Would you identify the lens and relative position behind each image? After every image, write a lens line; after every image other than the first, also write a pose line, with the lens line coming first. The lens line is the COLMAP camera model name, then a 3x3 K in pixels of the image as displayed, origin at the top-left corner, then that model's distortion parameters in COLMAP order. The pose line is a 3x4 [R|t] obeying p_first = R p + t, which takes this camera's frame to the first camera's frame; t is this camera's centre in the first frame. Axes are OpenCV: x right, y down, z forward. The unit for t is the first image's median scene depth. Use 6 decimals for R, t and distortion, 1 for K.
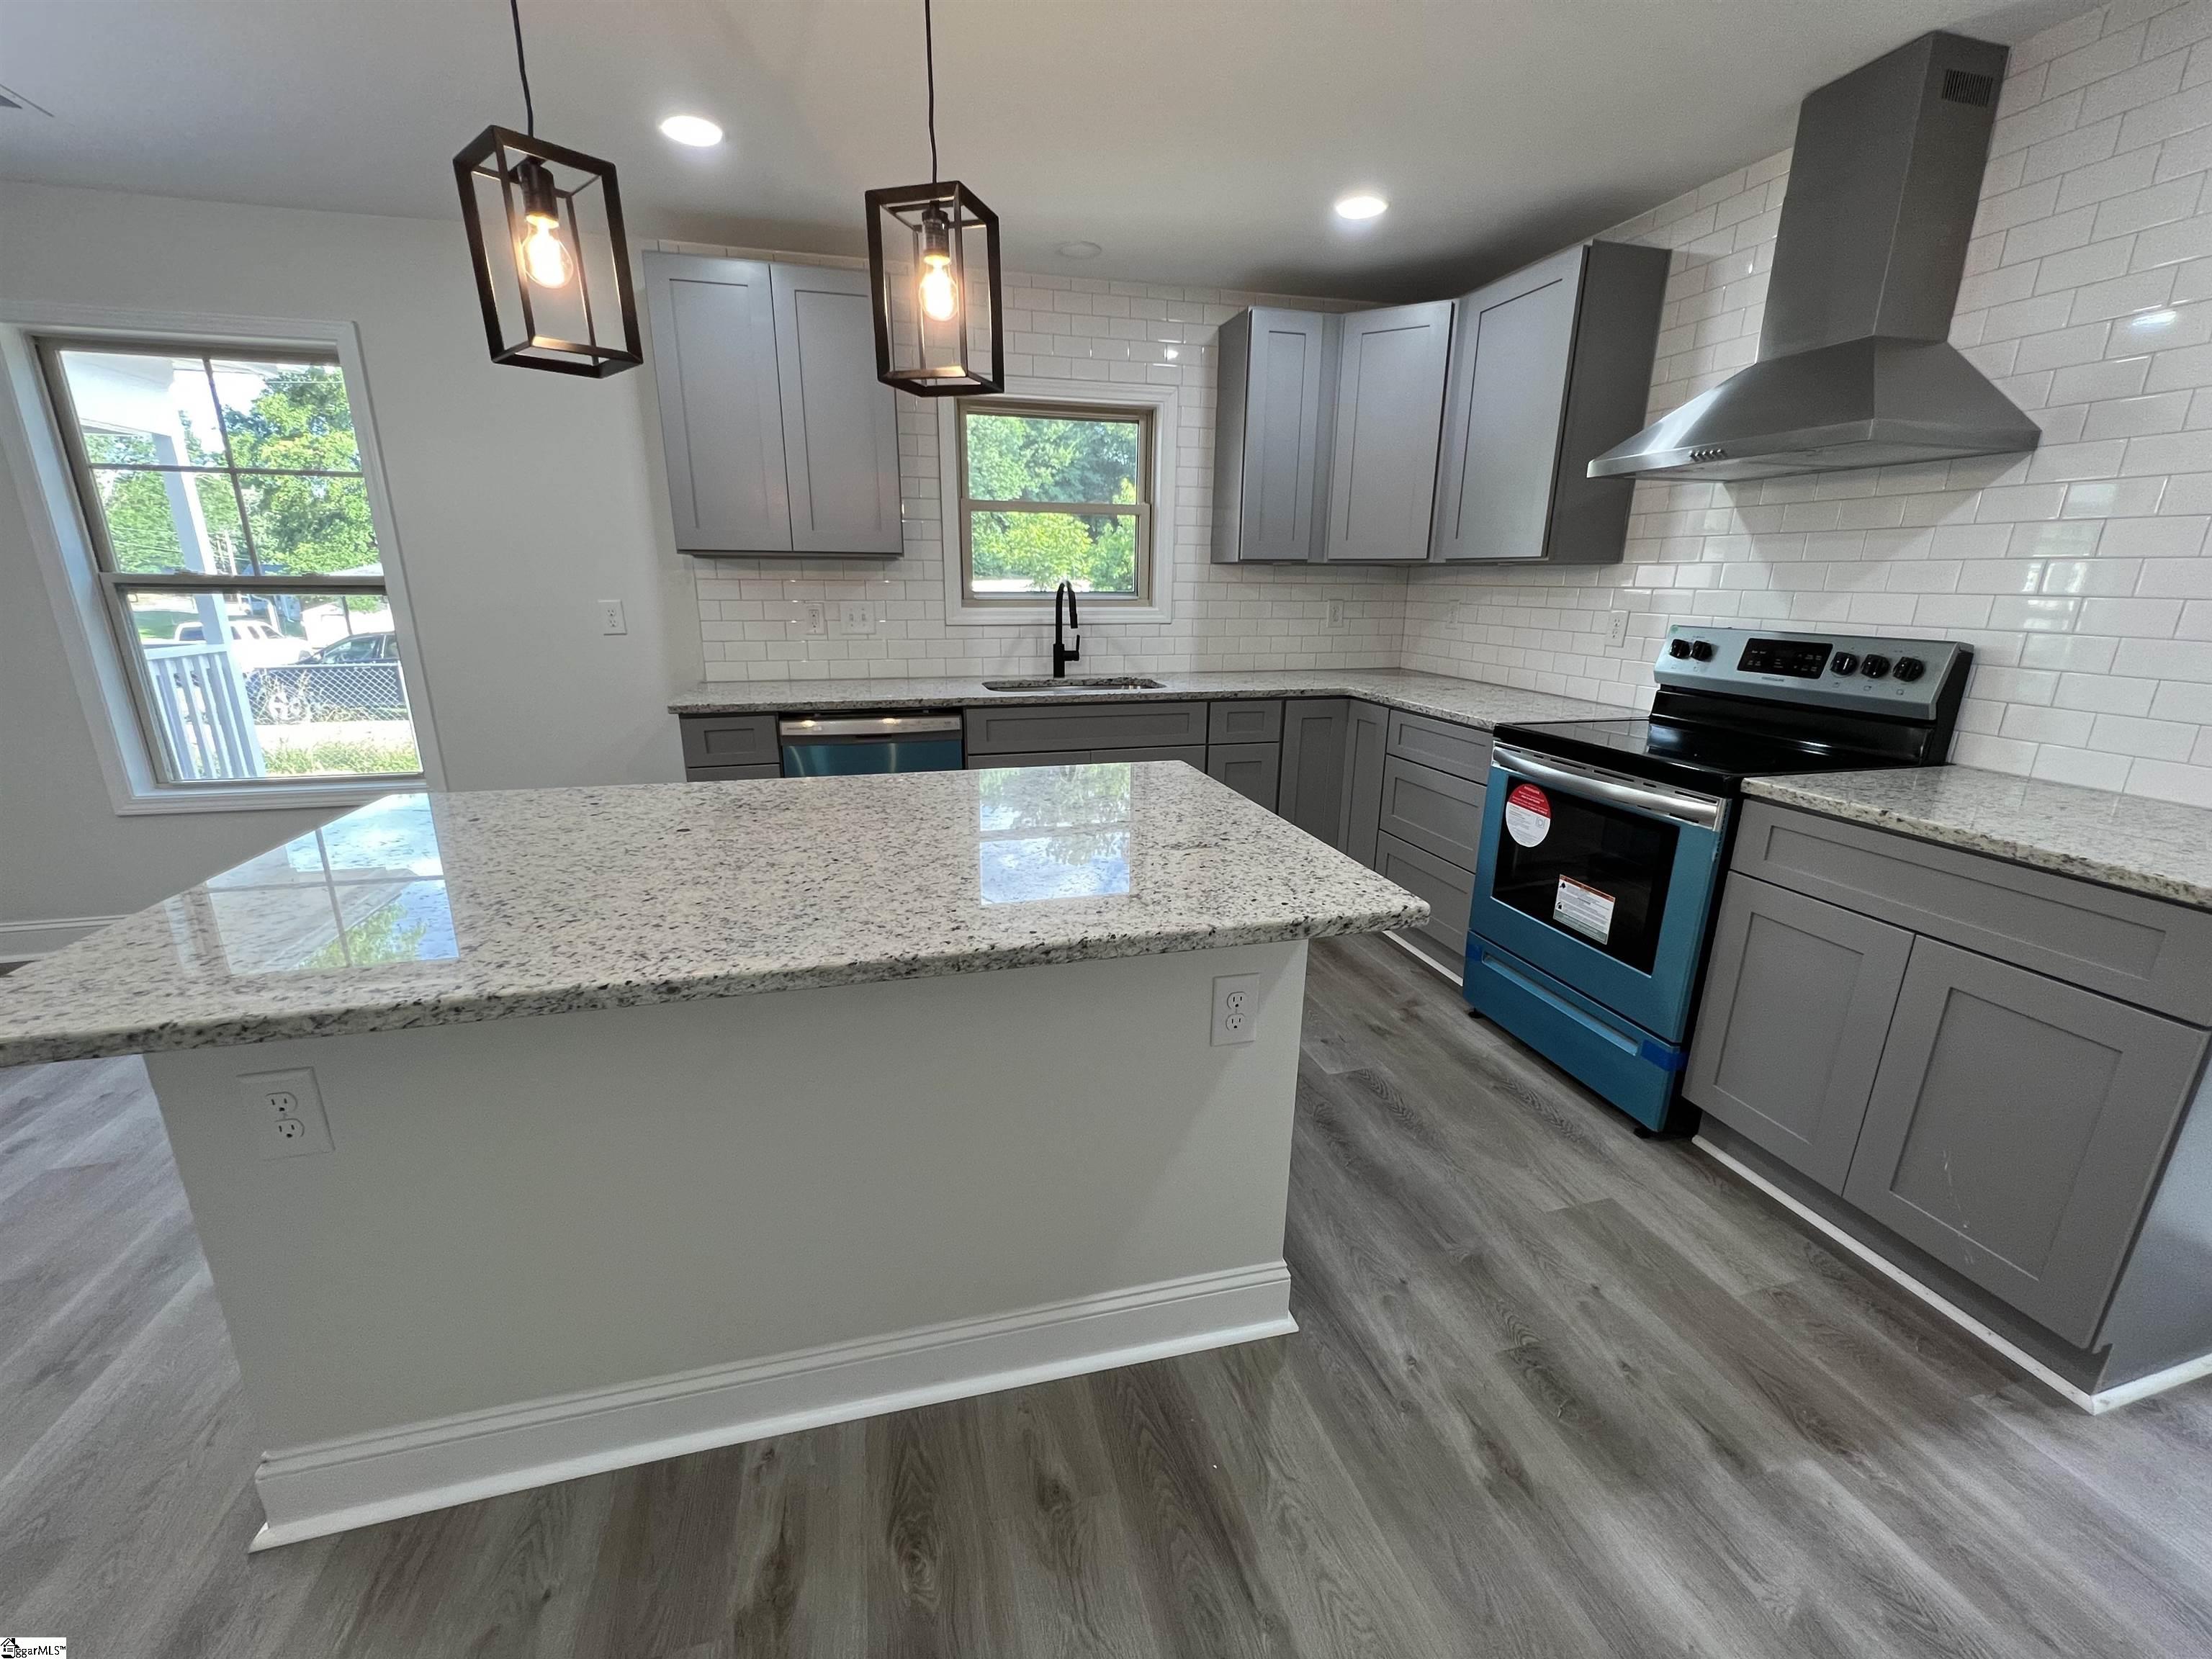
lens RADIAL K [[879.2, 0, 1093.0], [0, 879.2, 832.3], [0, 0, 1]] dist [-0.001134, -0.001020]
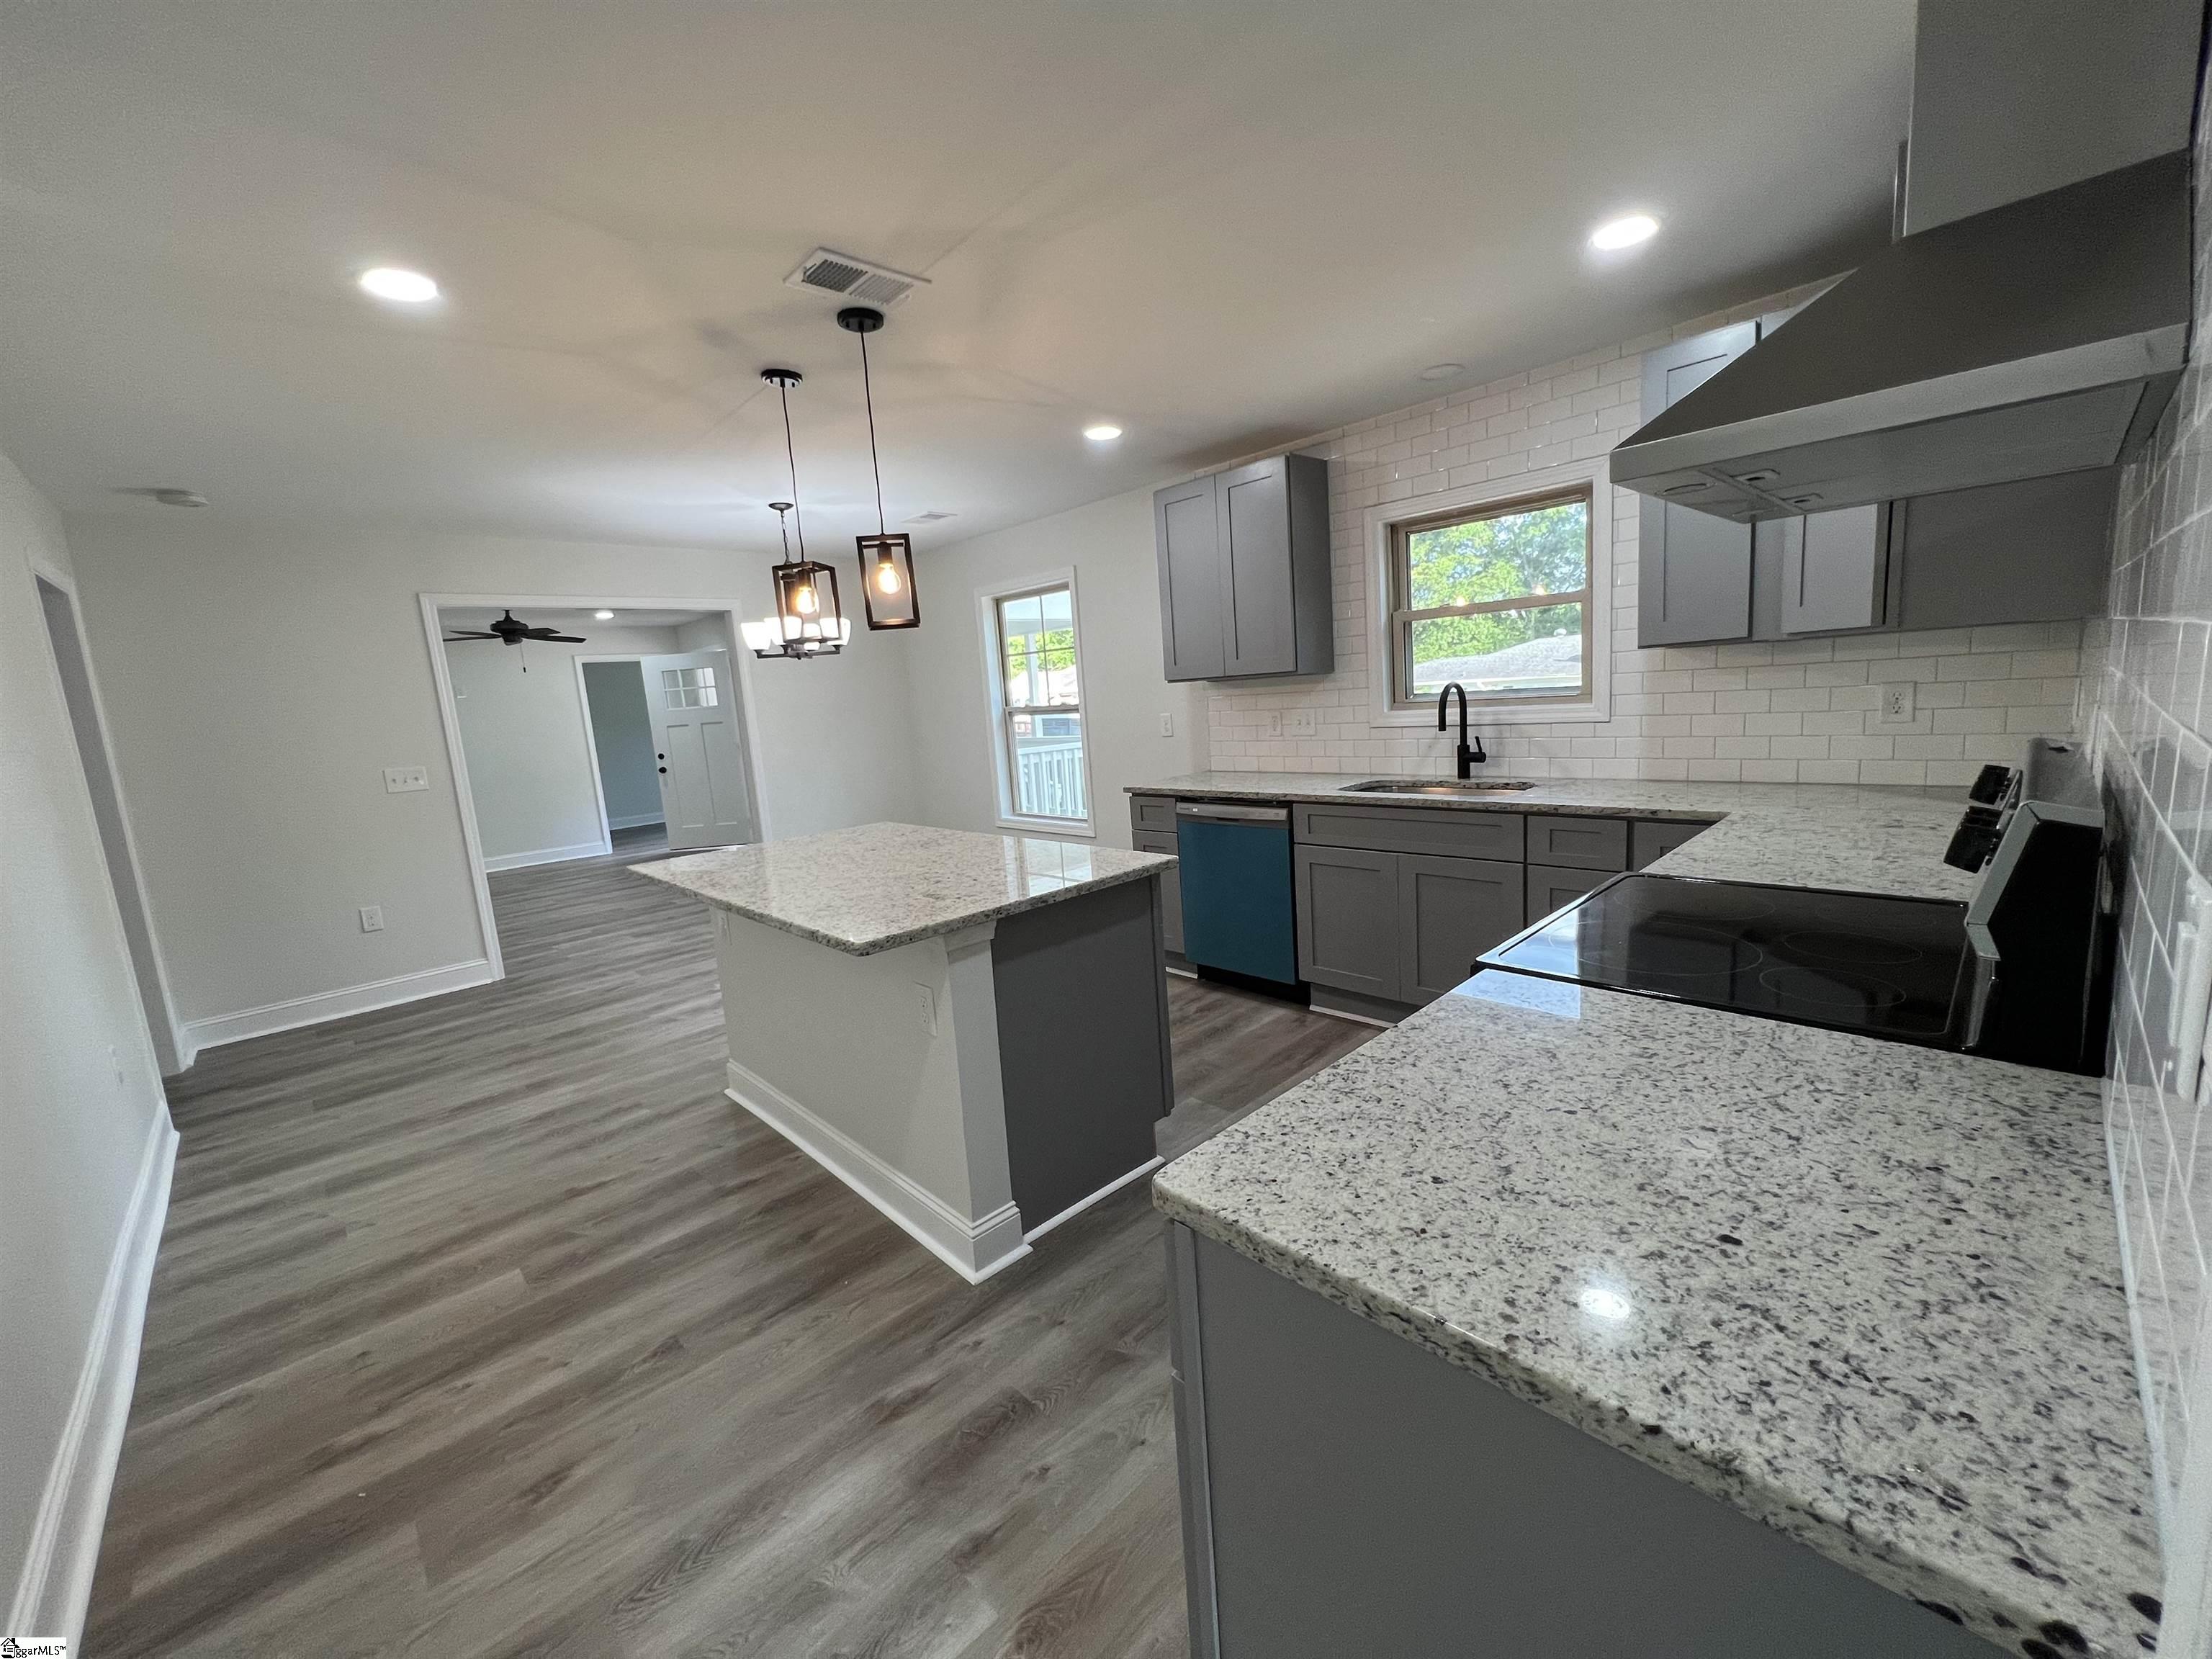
lens RADIAL K [[879.2, 0, 1085.1], [0, 879.2, 822.0], [0, 0, 1]] dist [-0.001134, -0.001020]
pose [[0.475768, 0.086662, -0.875291, 0.772589], [-0.172542, 0.984995, 0.003738, -0.077377], [0.862481, 0.149246, 0.483582, 0.229982]]
